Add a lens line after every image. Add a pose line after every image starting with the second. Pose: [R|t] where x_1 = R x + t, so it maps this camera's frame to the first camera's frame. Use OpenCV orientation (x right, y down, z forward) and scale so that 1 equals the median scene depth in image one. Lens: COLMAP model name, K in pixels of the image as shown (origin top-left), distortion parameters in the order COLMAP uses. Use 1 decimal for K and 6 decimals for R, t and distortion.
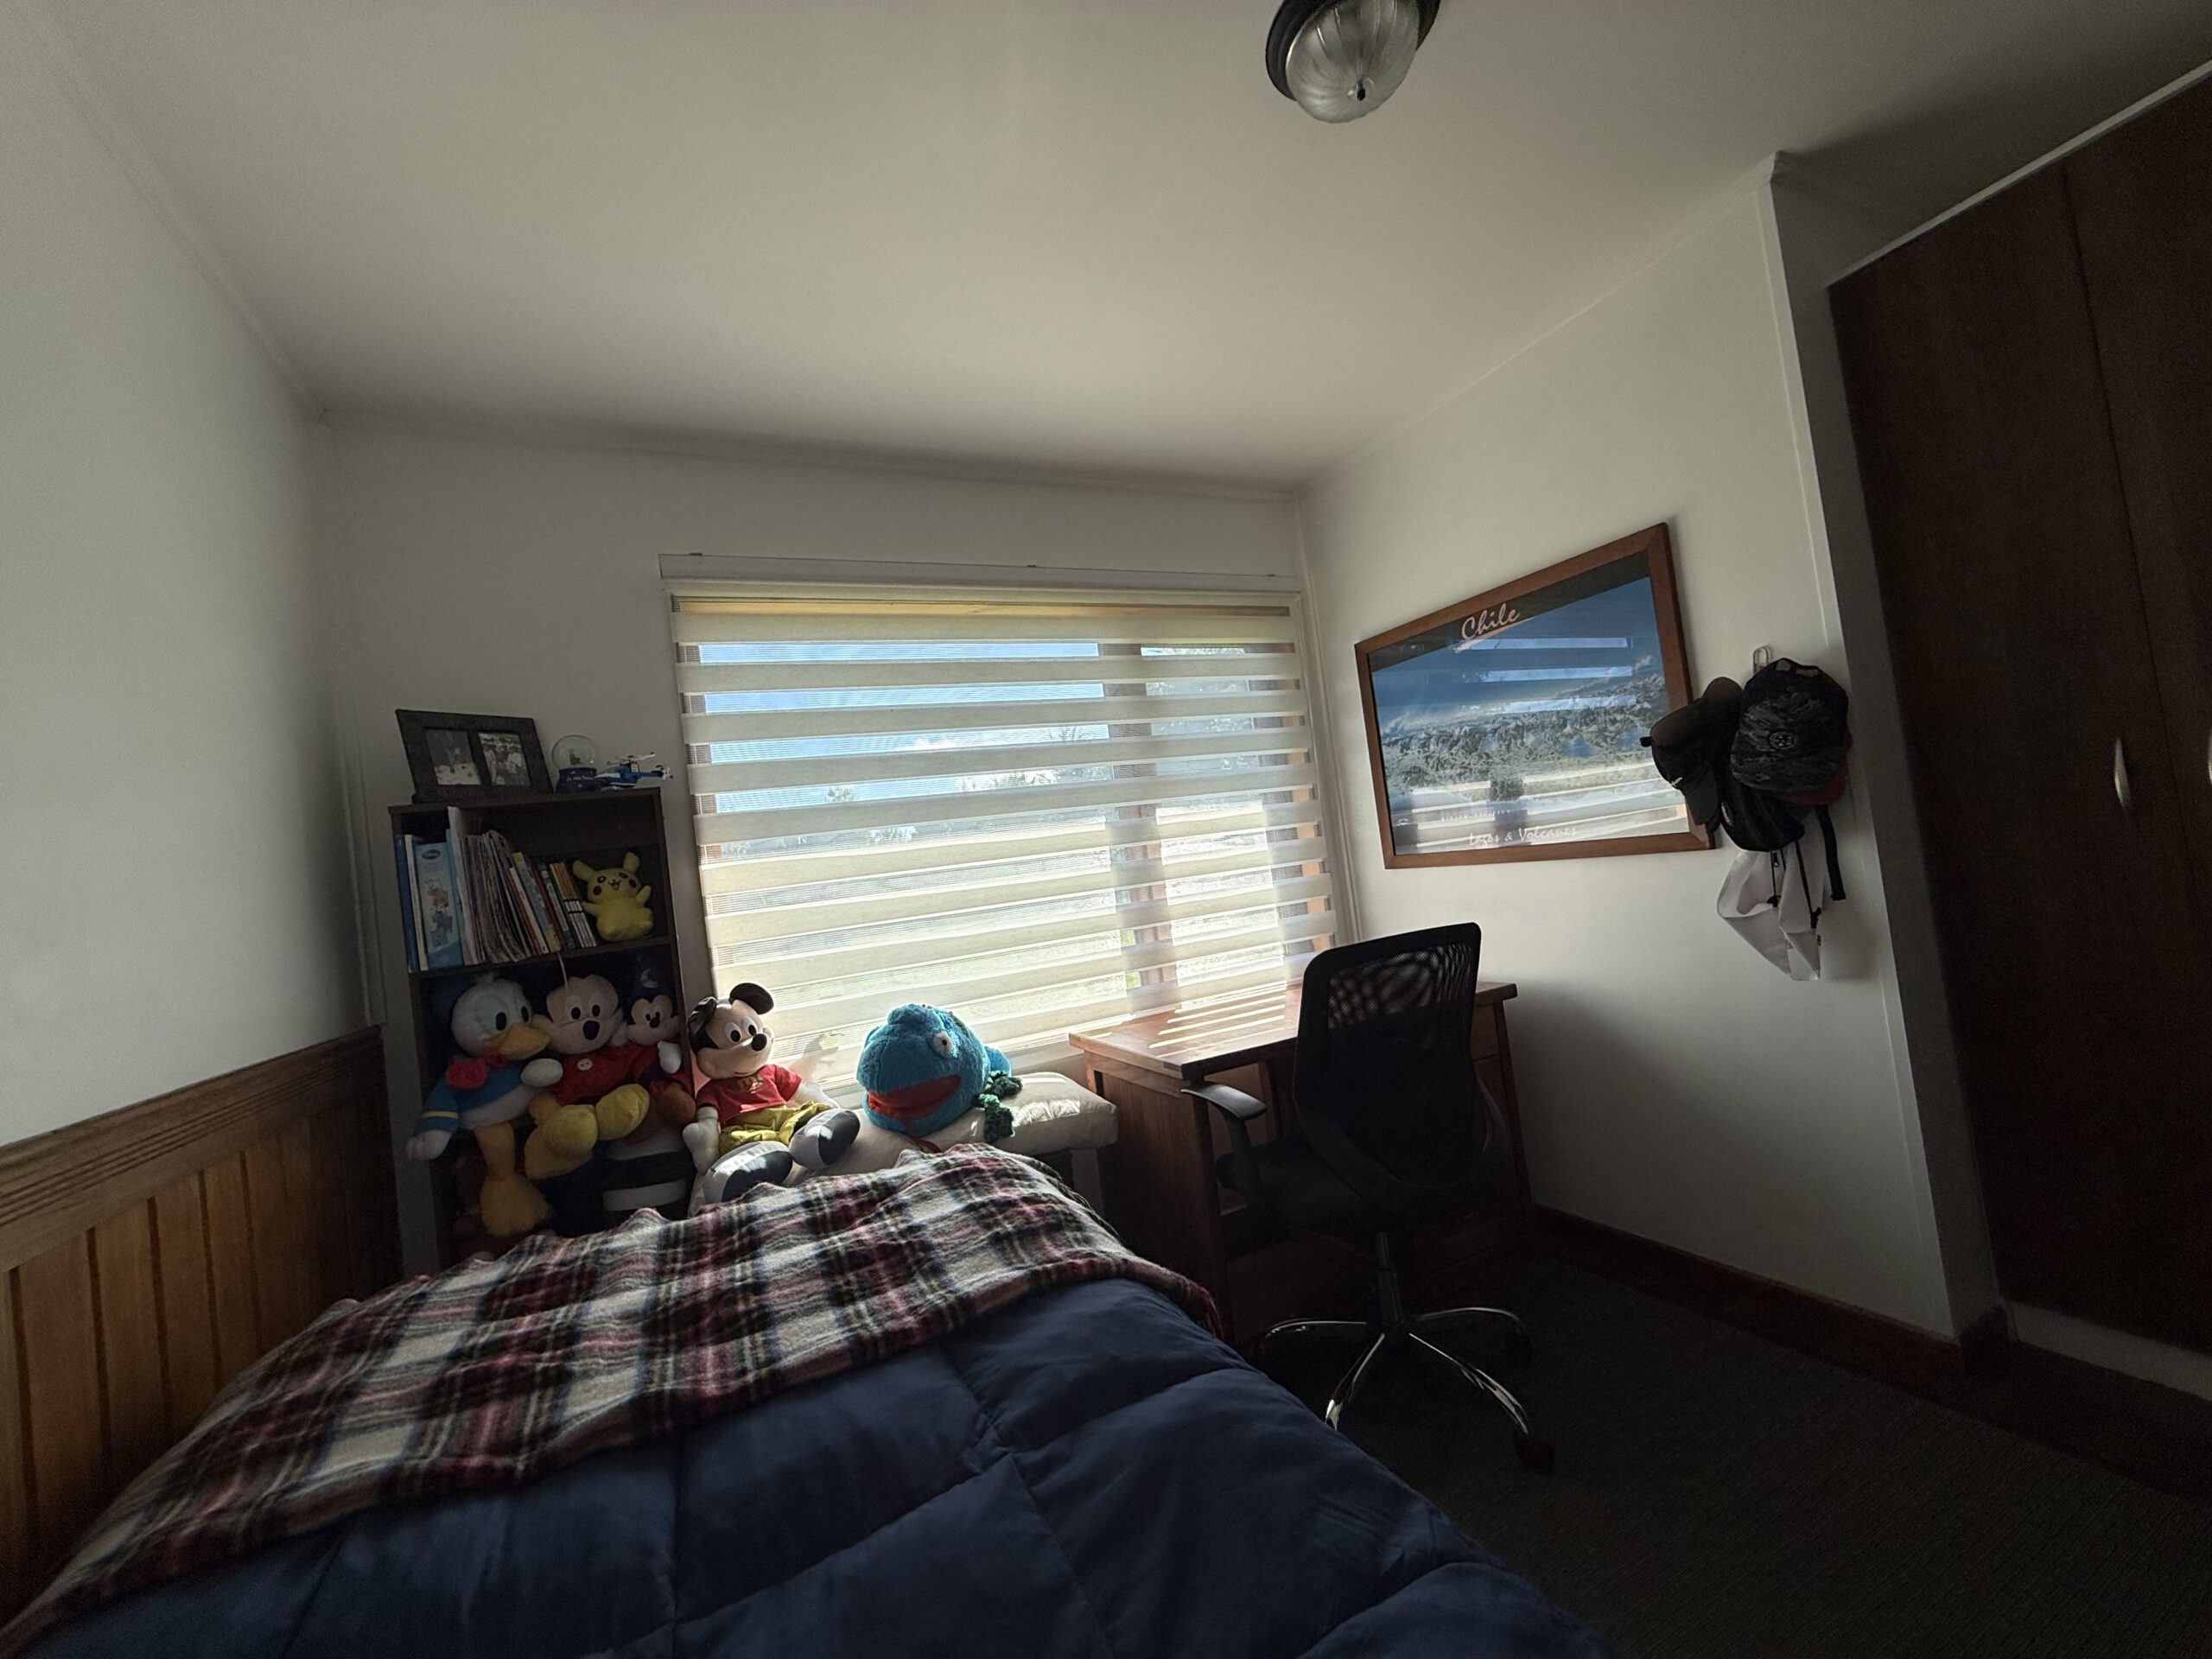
lens RADIAL K [[888.1, 0, 1104.8], [0, 888.1, 833.2], [0, 0, 1]] dist [-0.006448, 0.000105]
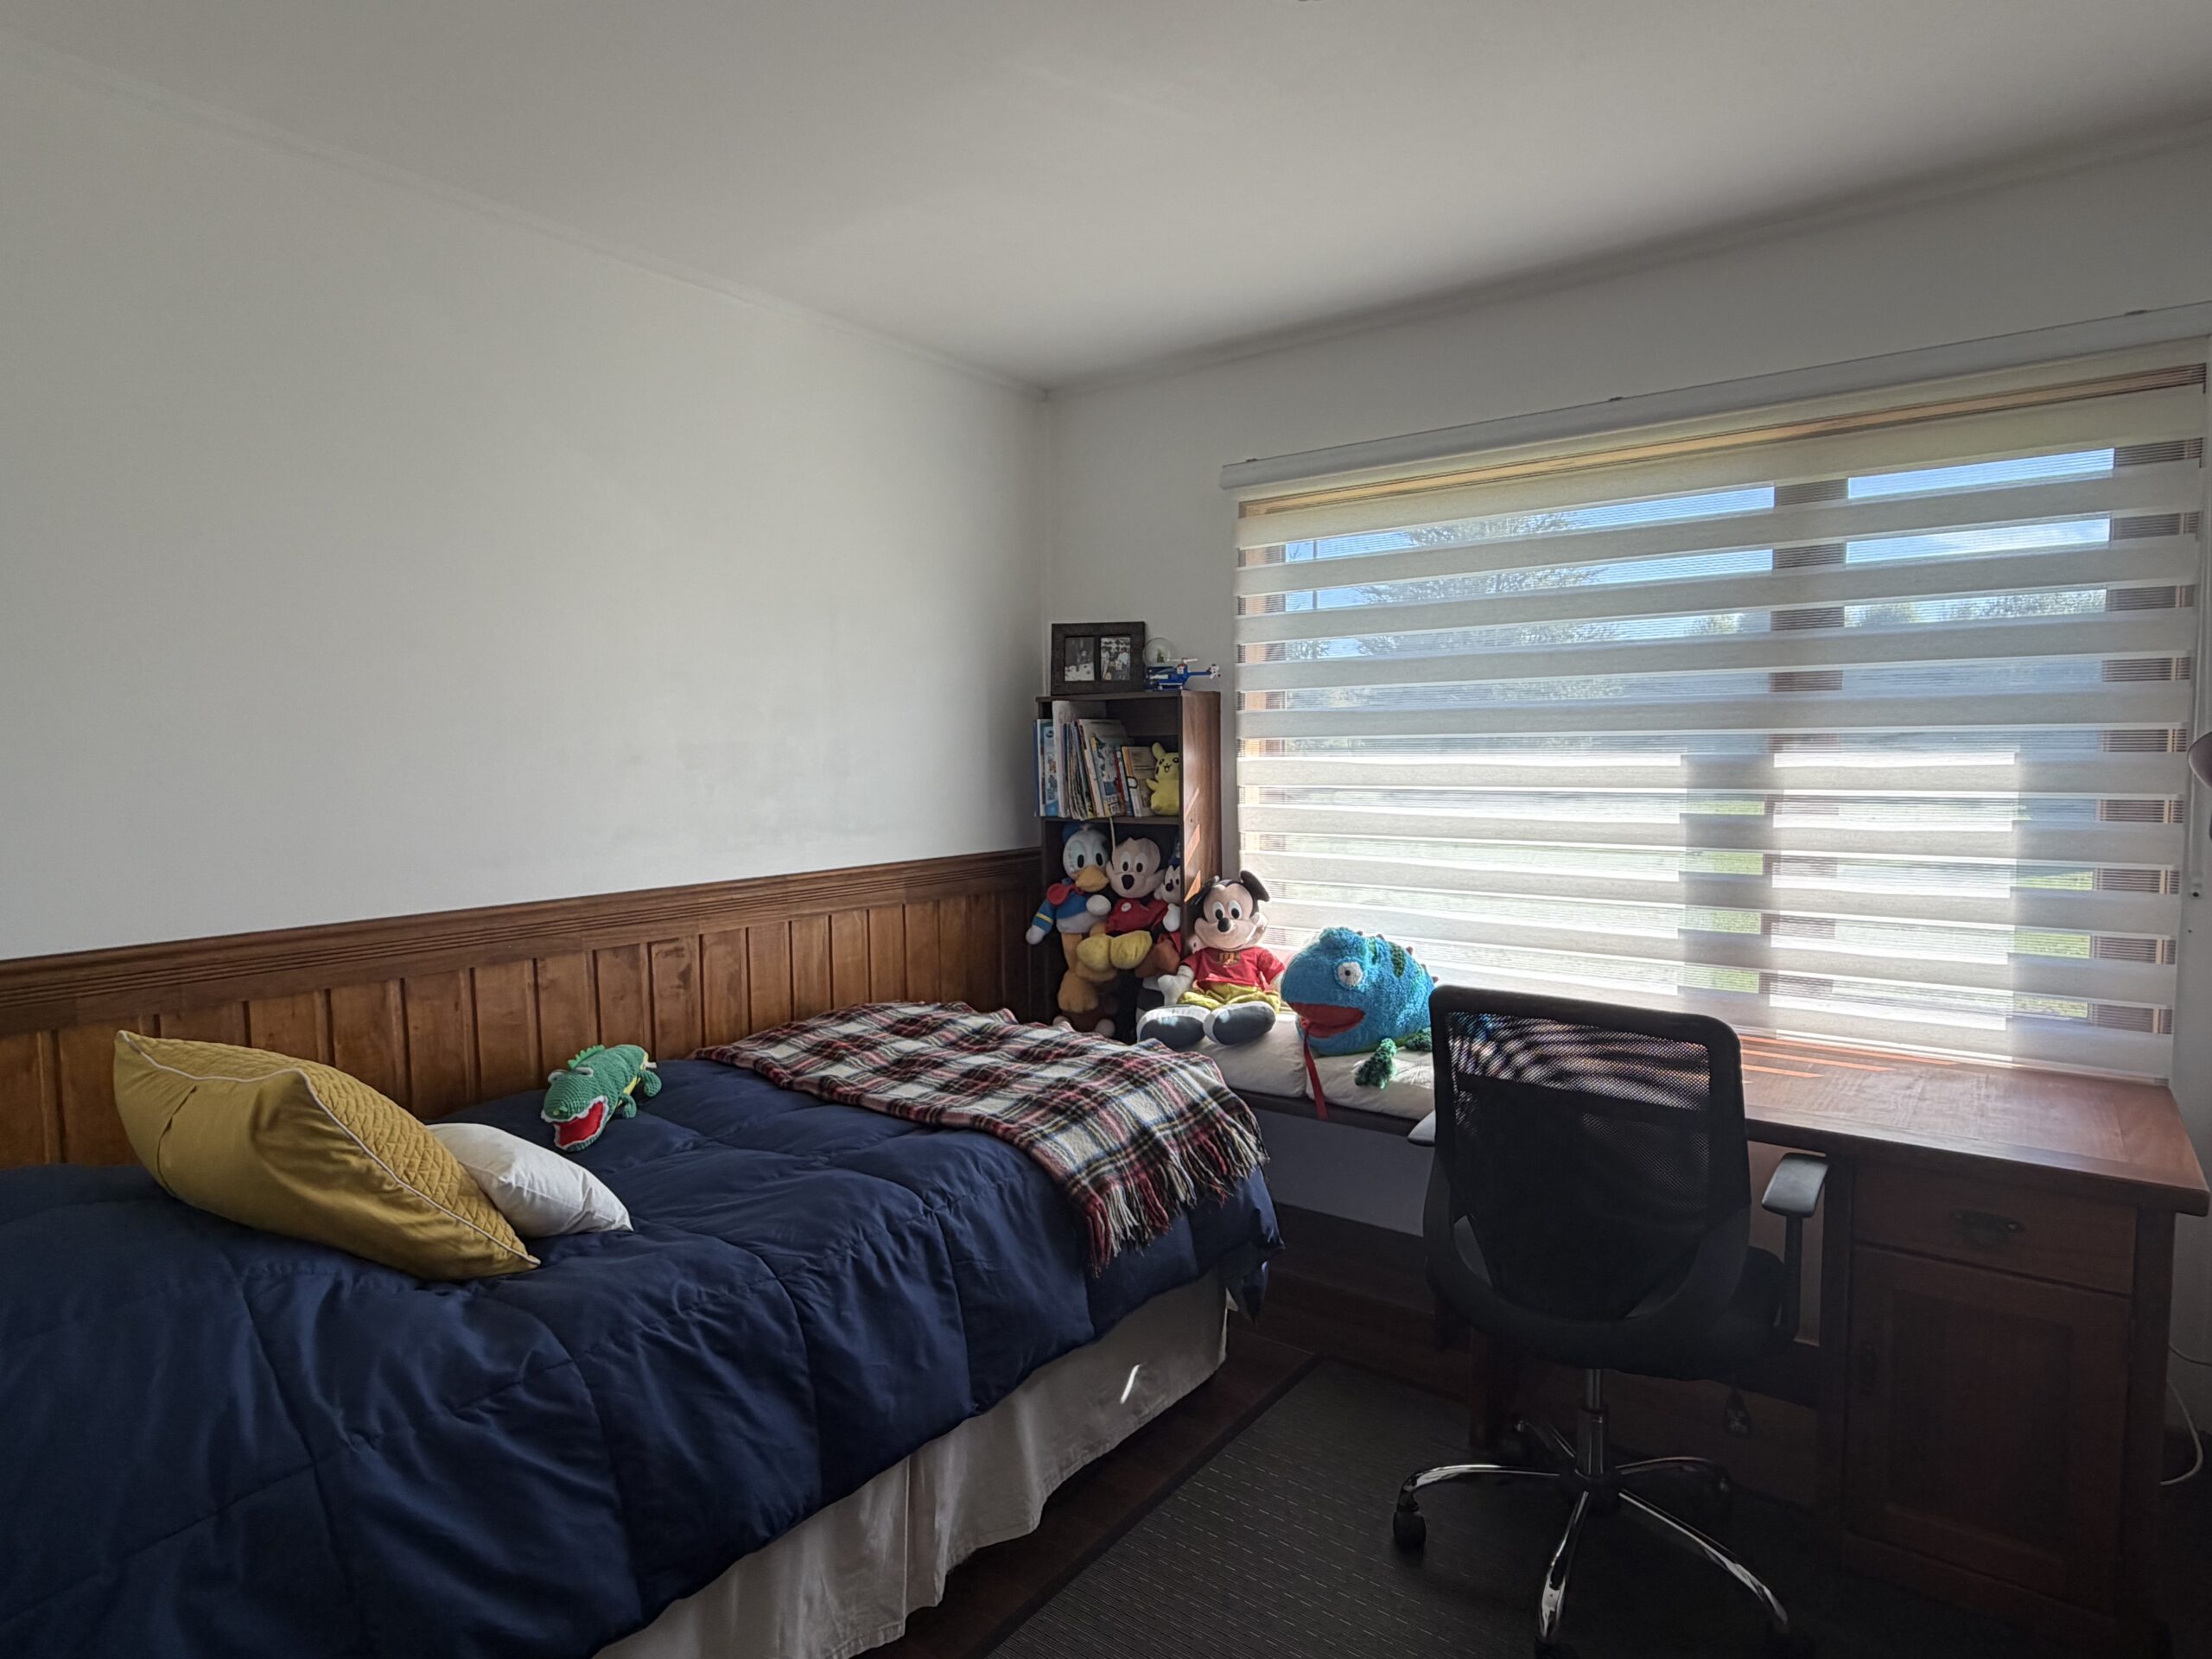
lens RADIAL K [[1234.5, 0, 1106.6], [0, 1234.5, 831.2], [0, 0, 1]] dist [-0.012585, 0.003342]
pose [[0.457197, 0.183131, -0.870307, 0.939928], [-0.019625, 0.980410, 0.195989, -0.196344], [0.889149, -0.072526, 0.451834, 0.182798]]
